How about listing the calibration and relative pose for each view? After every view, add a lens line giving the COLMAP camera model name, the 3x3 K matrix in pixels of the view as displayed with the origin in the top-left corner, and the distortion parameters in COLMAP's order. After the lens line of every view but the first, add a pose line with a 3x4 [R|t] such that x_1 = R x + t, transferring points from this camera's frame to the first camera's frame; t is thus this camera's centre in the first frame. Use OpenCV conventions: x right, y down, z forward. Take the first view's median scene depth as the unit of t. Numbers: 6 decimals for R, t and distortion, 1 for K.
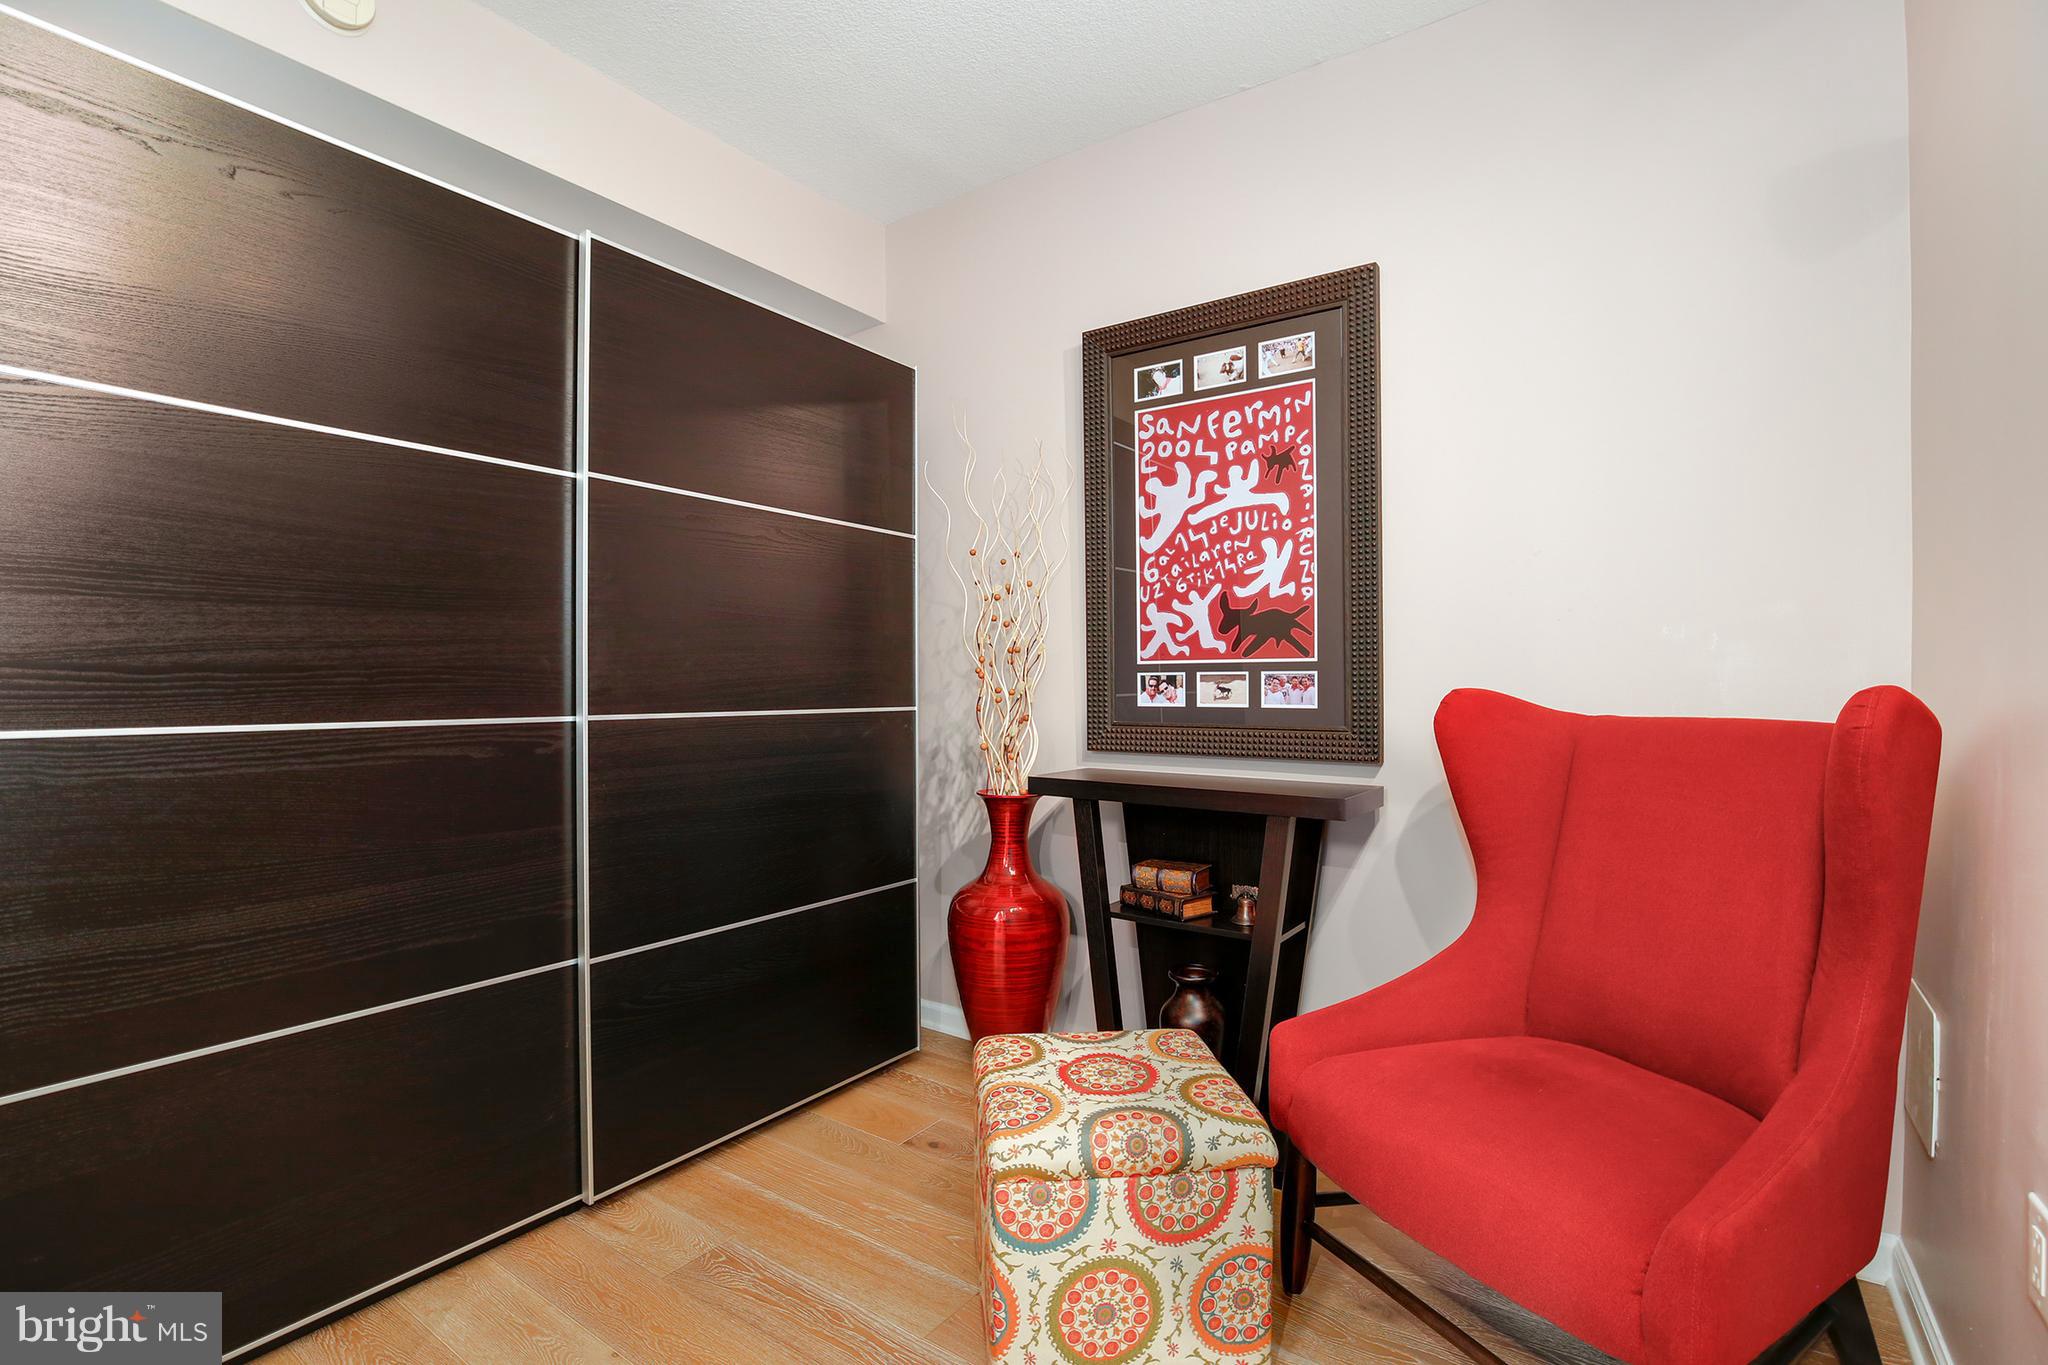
lens RADIAL K [[940.7, 0, 1017.3], [0, 940.7, 694.4], [0, 0, 1]] dist [-0.039054, 0.009307]
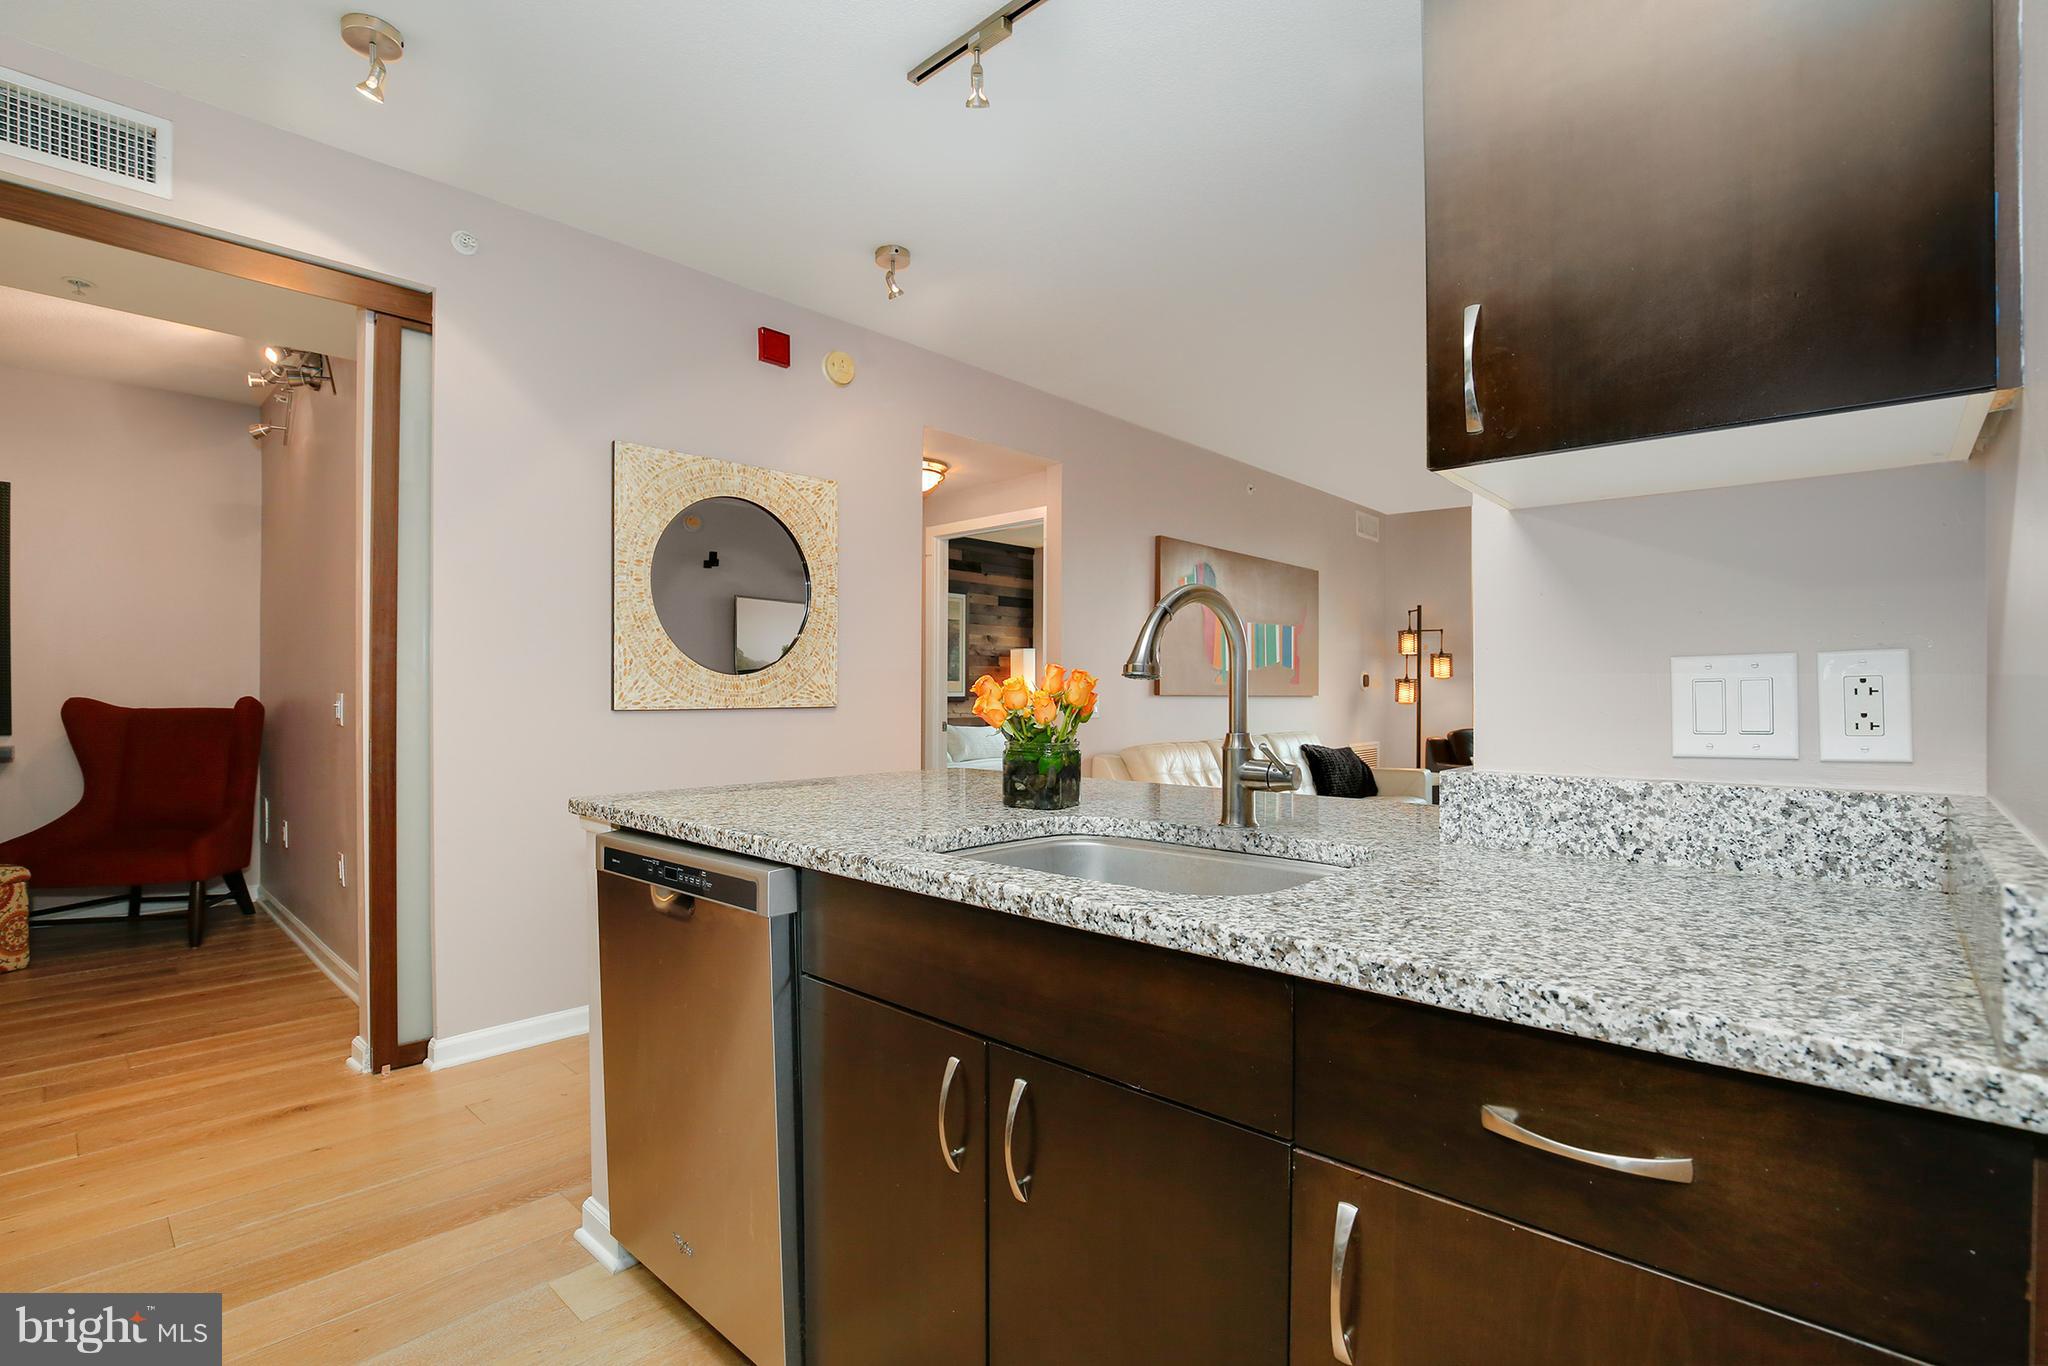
lens RADIAL K [[940.7, 0, 1017.3], [0, 940.7, 694.9], [0, 0, 1]] dist [-0.039054, 0.009307]
pose [[0.135957, 0.000342, 0.990715, -1.134411], [0.004458, 0.999990, -0.000957, 0.000297], [-0.990705, 0.004546, 0.135954, -1.271228]]
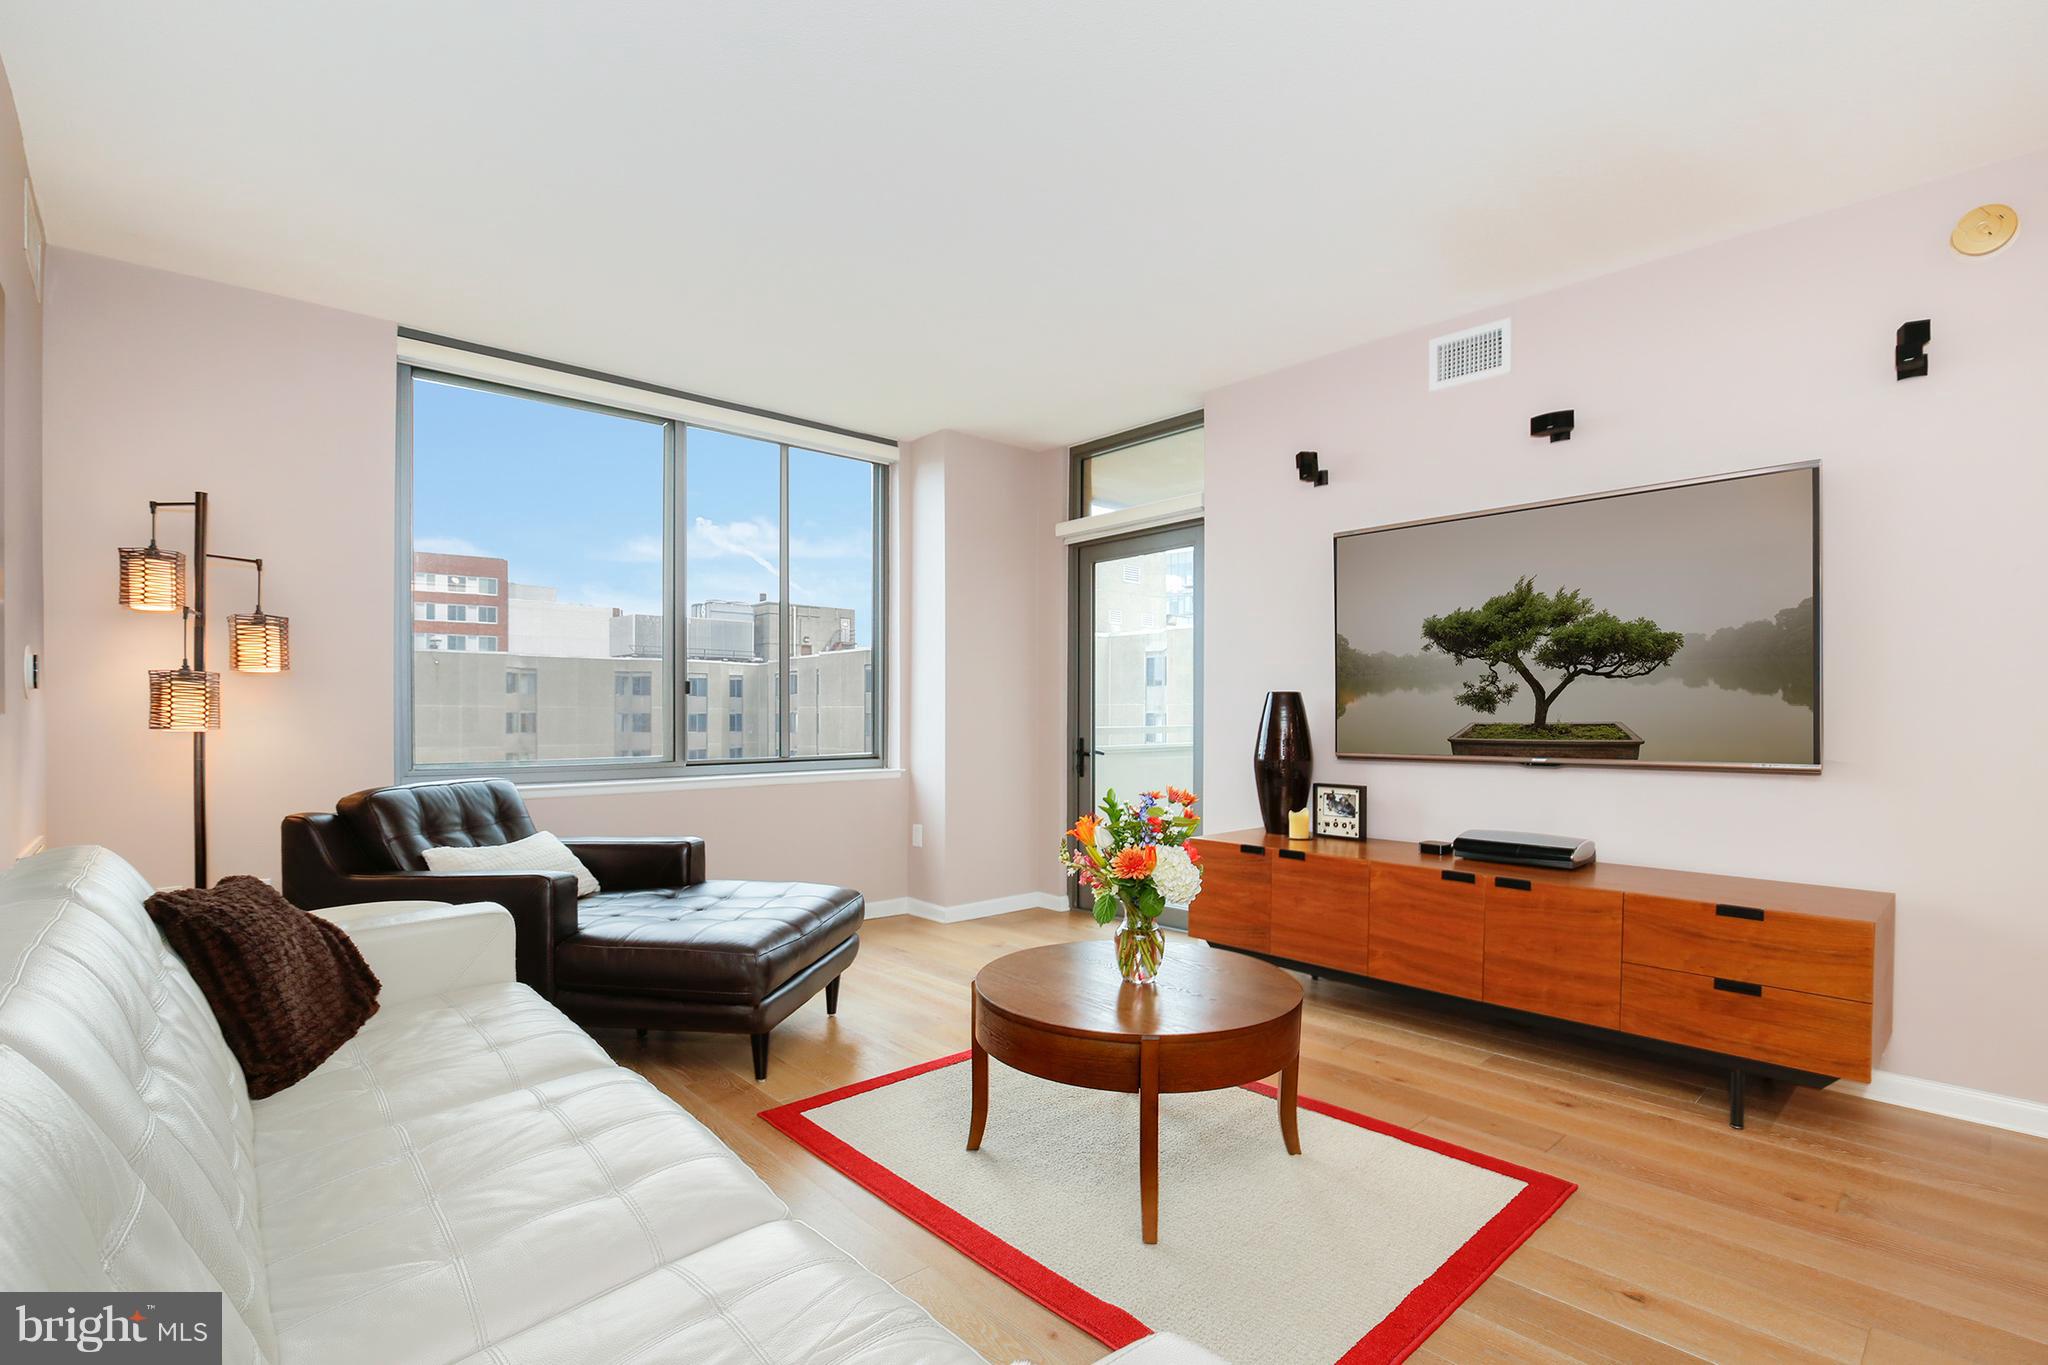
lens RADIAL K [[950.8, 0, 1022.3], [0, 950.8, 722.8], [0, 0, 1]] dist [-0.041724, 0.010388]
pose [[-0.977547, -0.003468, 0.210690, 0.821256], [-0.000523, 0.999901, 0.014031, -0.001615], [-0.210718, 0.013606, -0.977452, -1.173894]]
